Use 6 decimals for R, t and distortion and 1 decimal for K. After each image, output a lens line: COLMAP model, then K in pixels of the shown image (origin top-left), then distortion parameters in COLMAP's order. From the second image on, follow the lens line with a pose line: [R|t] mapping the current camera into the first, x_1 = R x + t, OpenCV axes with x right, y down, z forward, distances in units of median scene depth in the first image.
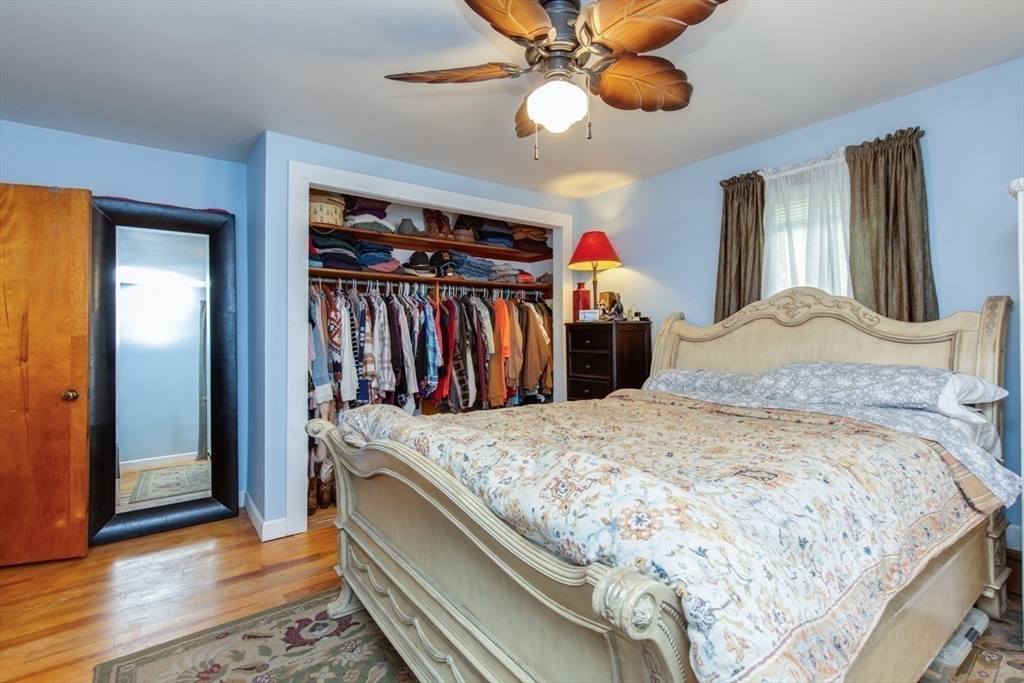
lens RADIAL K [[467.3, 0, 509.3], [0, 467.3, 341.2], [0, 0, 1]] dist [0.003230, -0.000140]
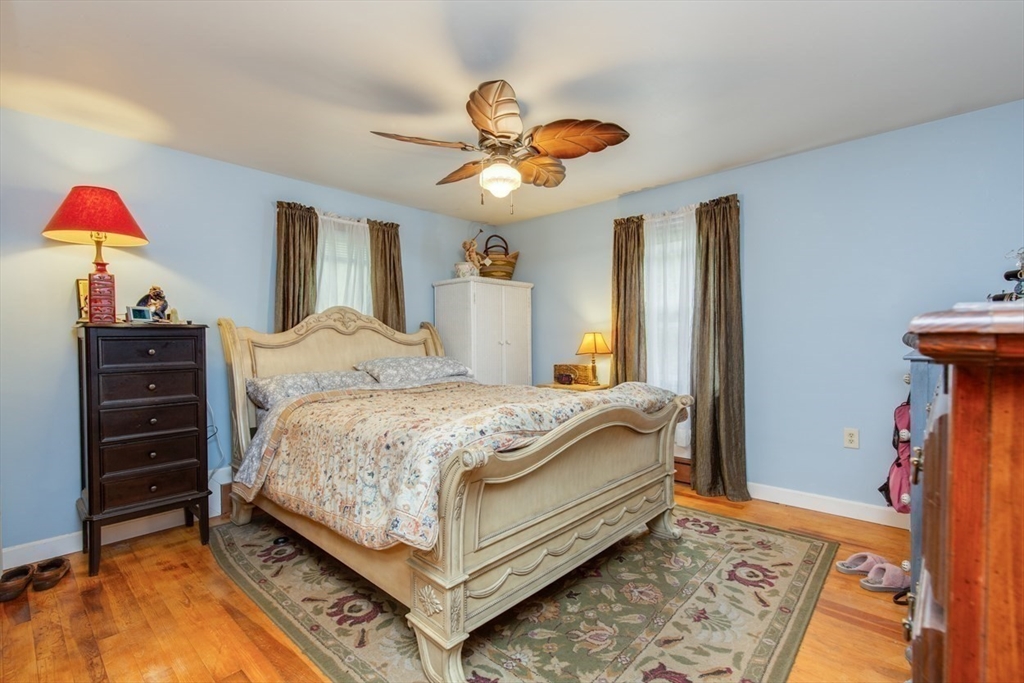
lens RADIAL K [[467.3, 0, 509.3], [0, 467.3, 341.2], [0, 0, 1]] dist [0.003230, -0.000140]
pose [[-0.189137, 0.000572, 0.981951, -0.812802], [0.014894, 0.999886, 0.002287, -0.009547], [-0.981838, 0.015058, -0.189124, 0.778553]]
